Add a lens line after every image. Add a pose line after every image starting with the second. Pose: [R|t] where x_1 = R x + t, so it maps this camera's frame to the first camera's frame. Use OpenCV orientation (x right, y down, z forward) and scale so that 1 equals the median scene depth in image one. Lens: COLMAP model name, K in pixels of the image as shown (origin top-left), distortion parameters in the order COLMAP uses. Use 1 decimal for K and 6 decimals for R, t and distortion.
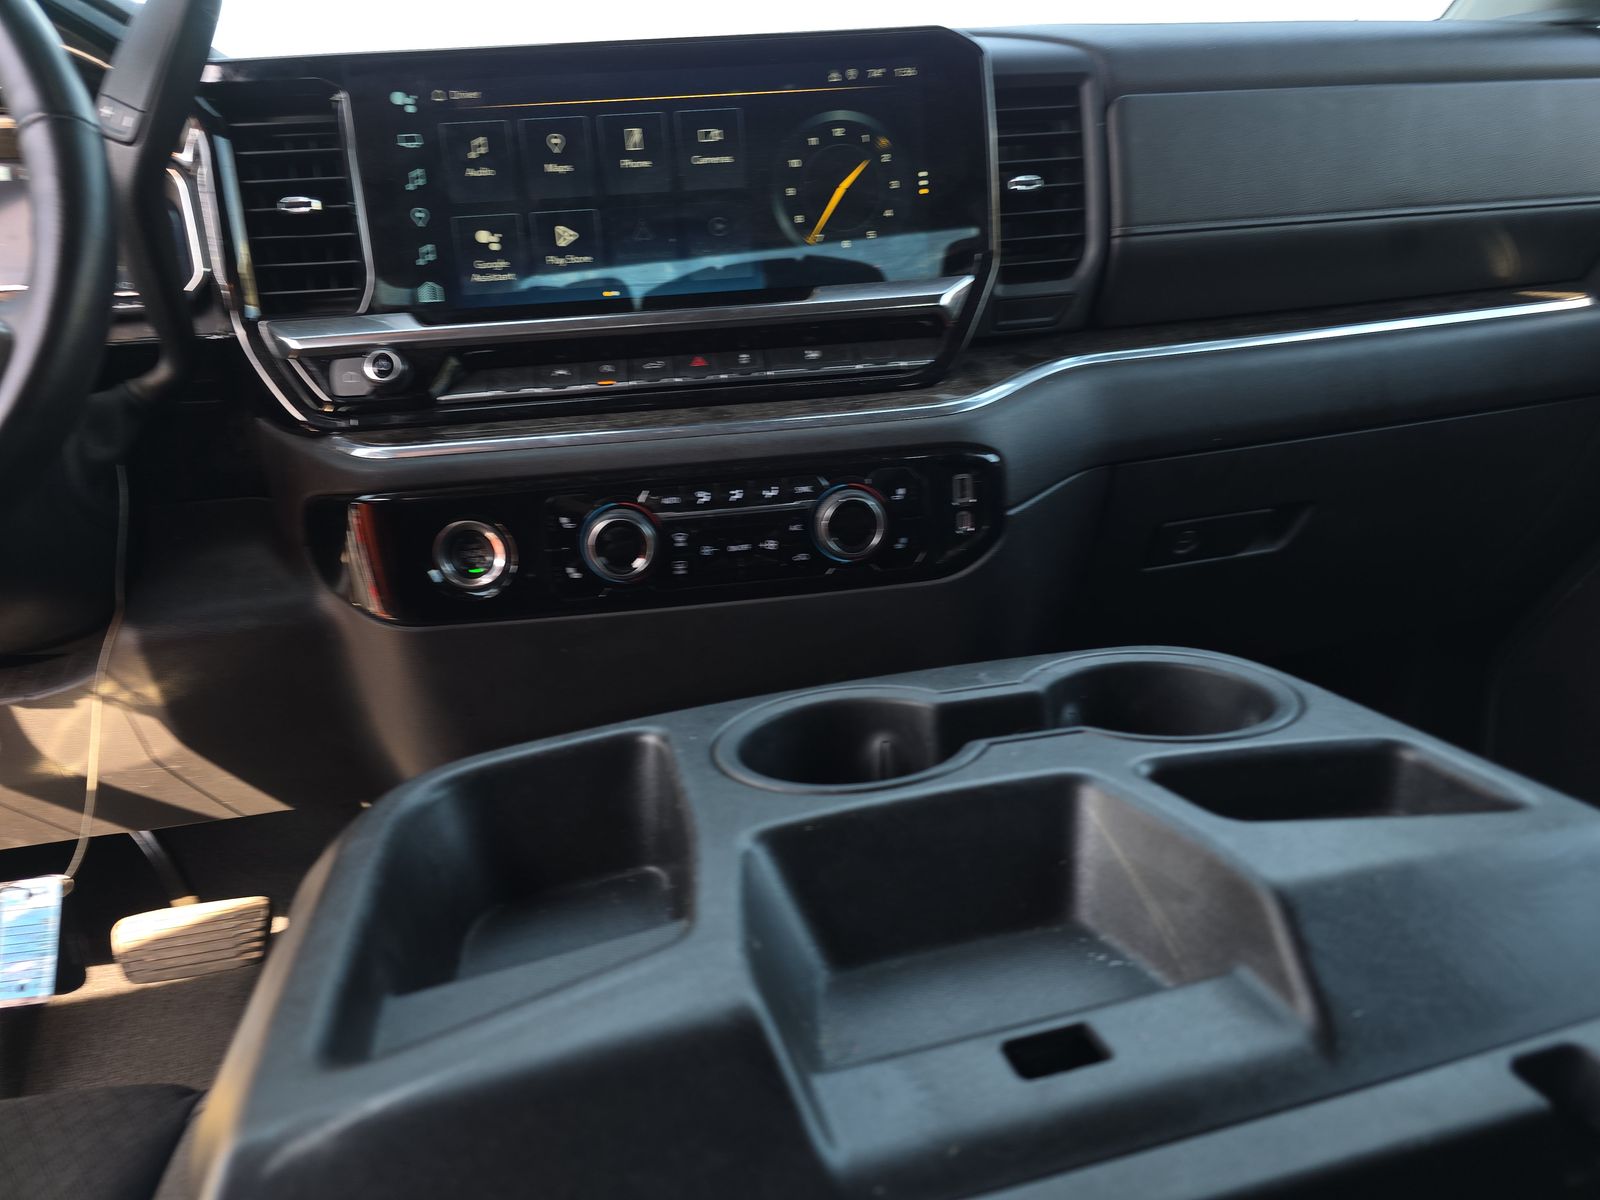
lens RADIAL K [[1061.5, 0, 799.2], [0, 1061.5, 601.3], [0, 0, 1]] dist [0.030150, -0.000376]
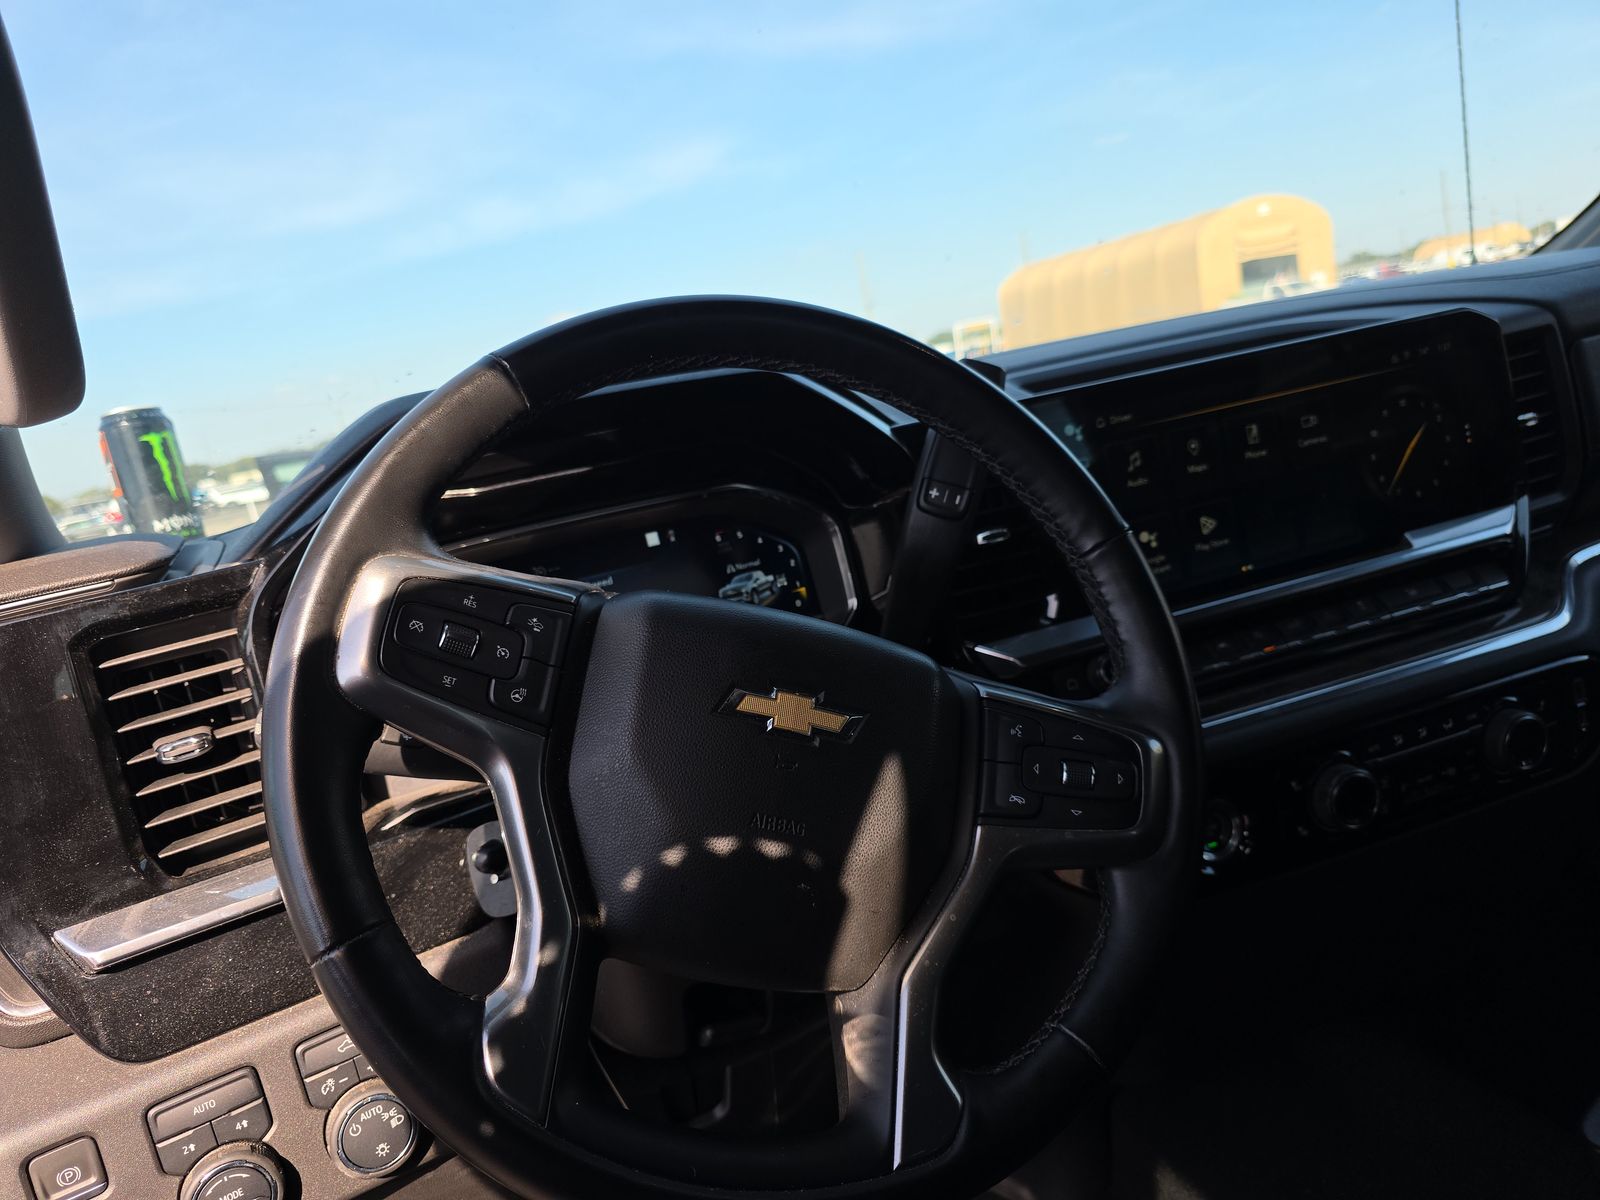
lens RADIAL K [[1061.5, 0, 800.1], [0, 1061.5, 598.2], [0, 0, 1]] dist [0.030150, -0.000376]
pose [[0.974878, -0.152962, 0.161913, -0.826377], [0.171511, 0.979299, -0.107505, -0.222287], [-0.142117, 0.132574, 0.980932, -0.015955]]
